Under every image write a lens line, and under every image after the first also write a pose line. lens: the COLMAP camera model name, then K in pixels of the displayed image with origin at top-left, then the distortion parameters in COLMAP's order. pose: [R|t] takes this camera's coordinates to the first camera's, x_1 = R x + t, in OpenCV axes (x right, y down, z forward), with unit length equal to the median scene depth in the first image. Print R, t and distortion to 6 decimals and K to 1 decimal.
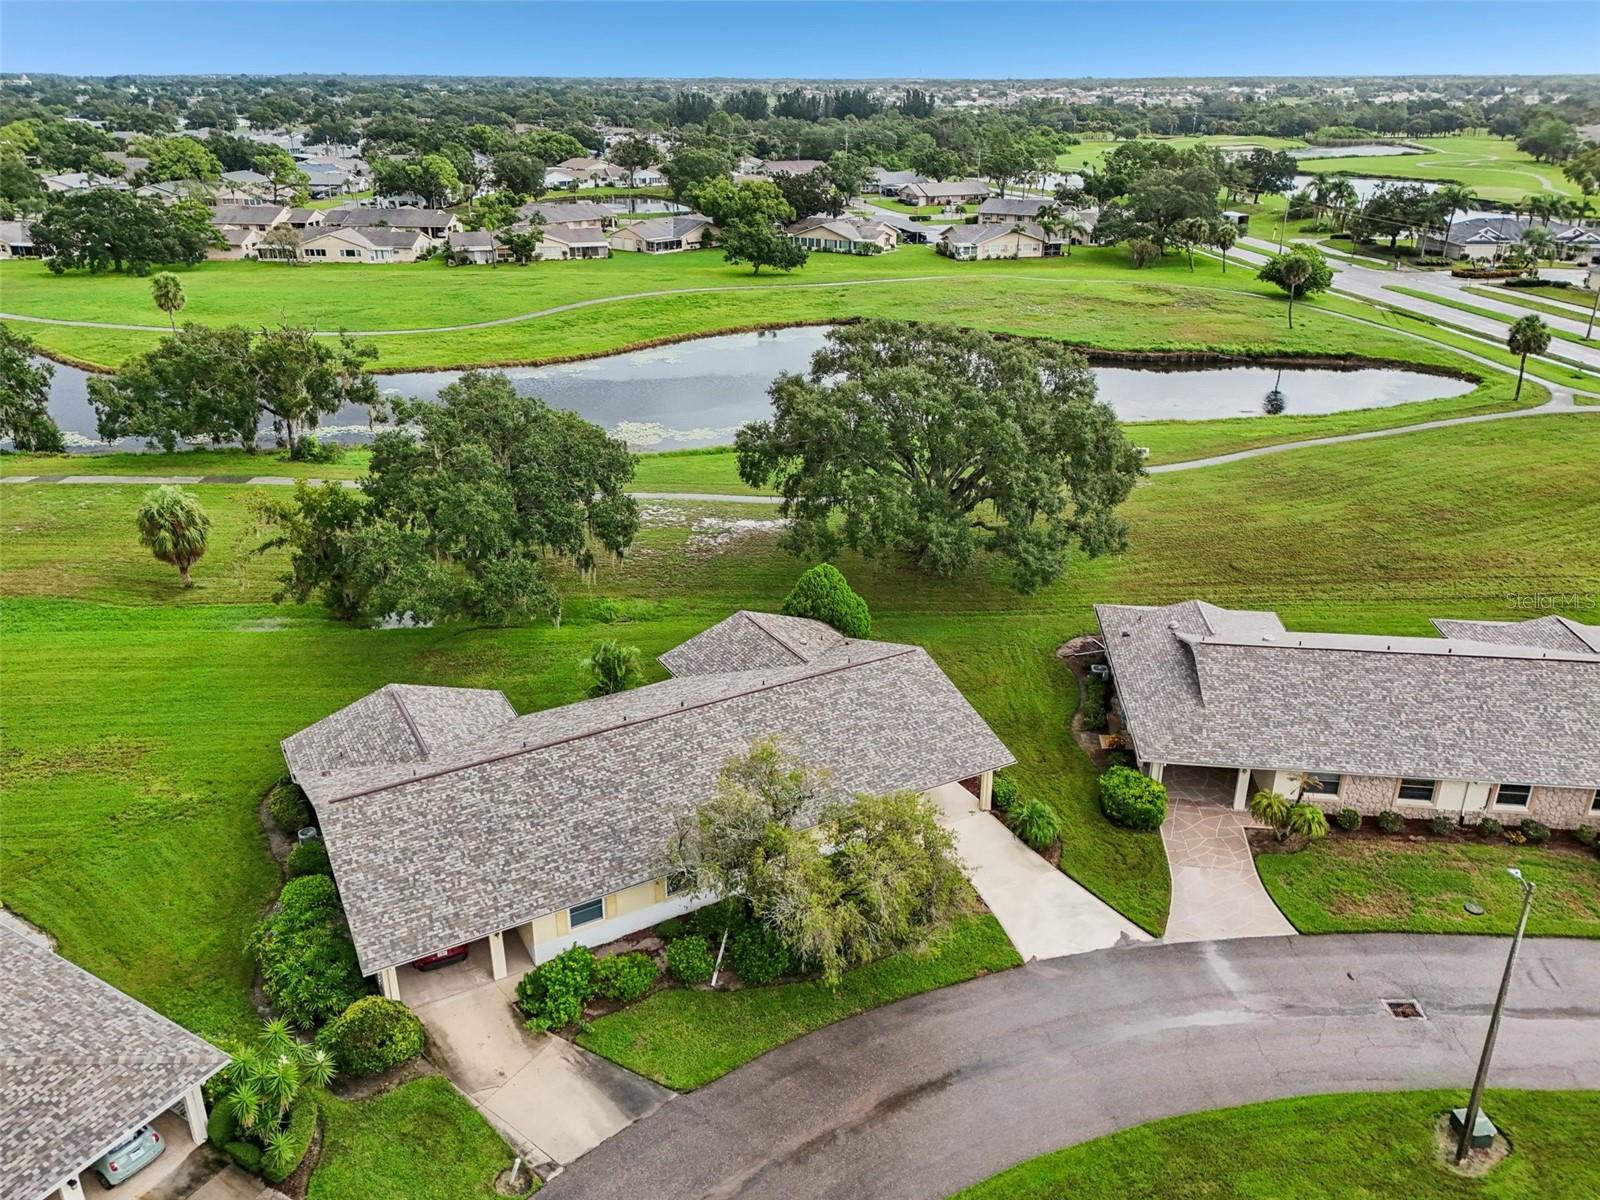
lens RADIAL K [[1193.9, 0, 793.9], [0, 1193.9, 594.9], [0, 0, 1]] dist [0.059659, -0.049314]
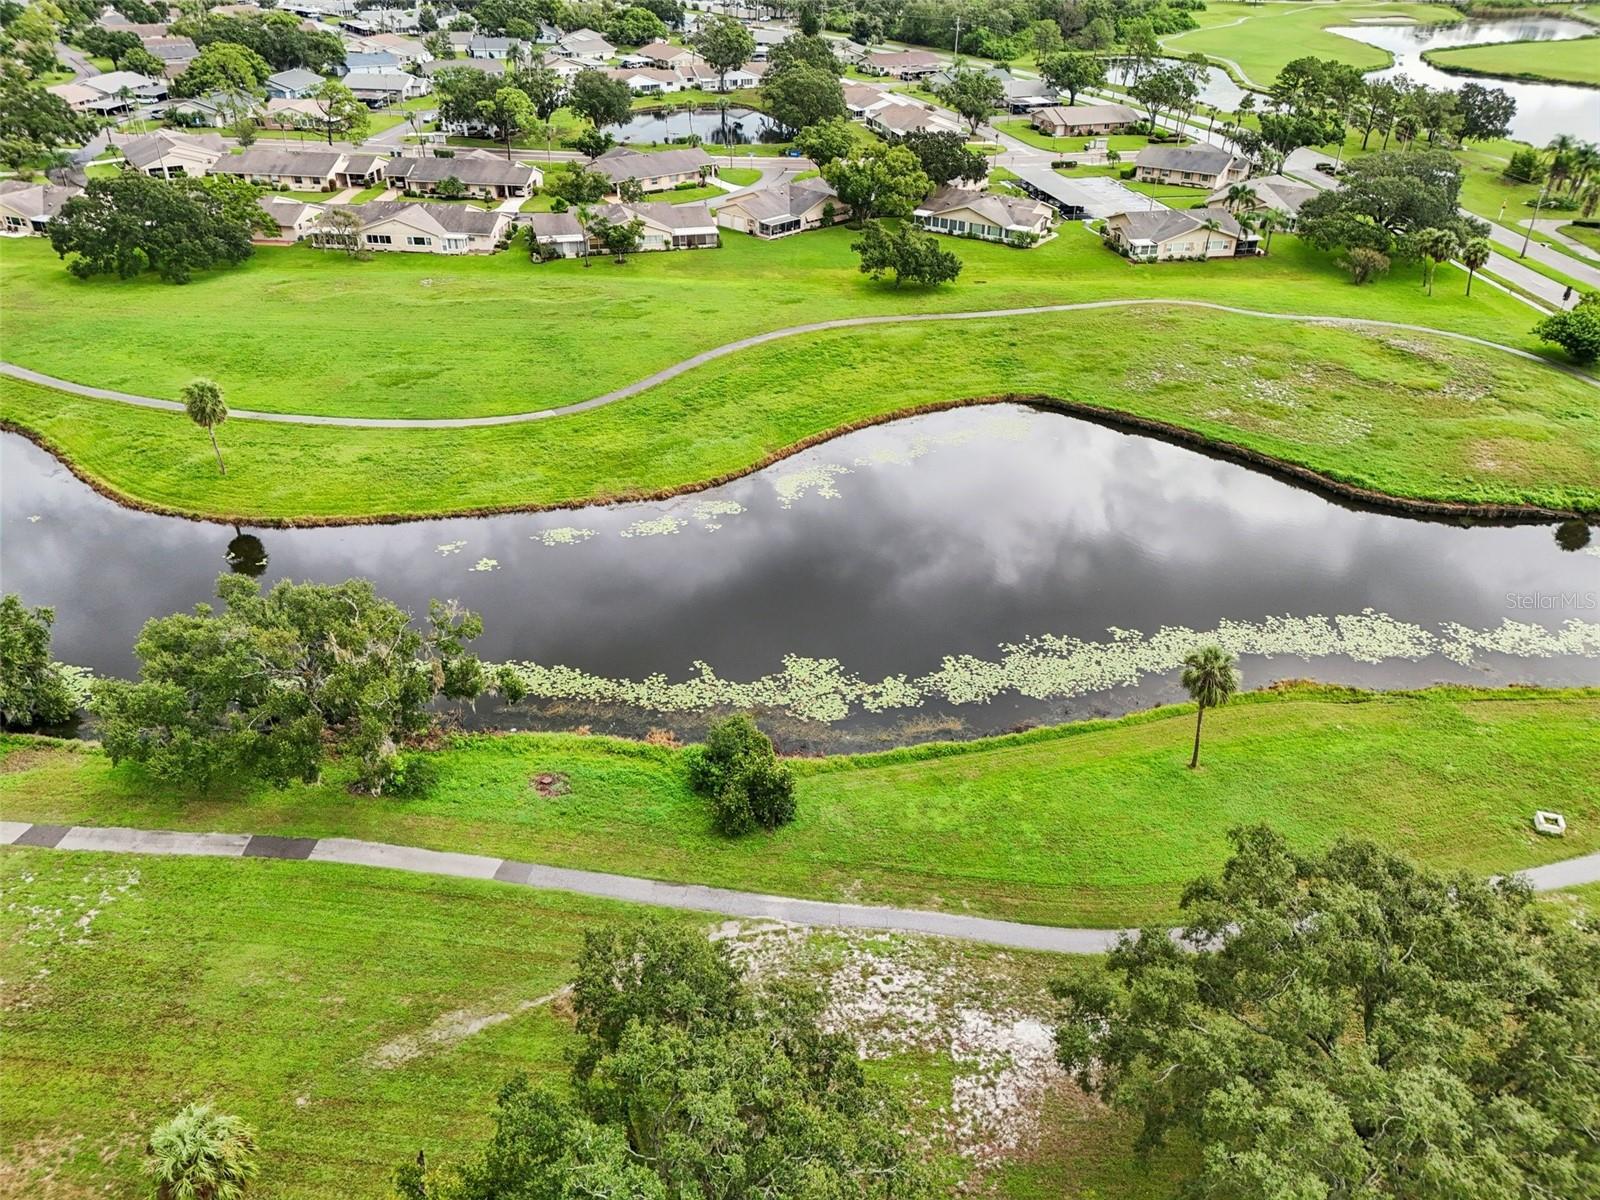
lens RADIAL K [[1171.2, 0, 800.0], [0, 1171.2, 600.0], [0, 0, 1]] dist [0.061108, -0.049485]
pose [[0.998925, 0.032283, -0.033261, -0.061404], [-0.027352, 0.989872, 0.139305, -0.154823], [0.037421, -0.138245, 0.989691, 0.143572]]
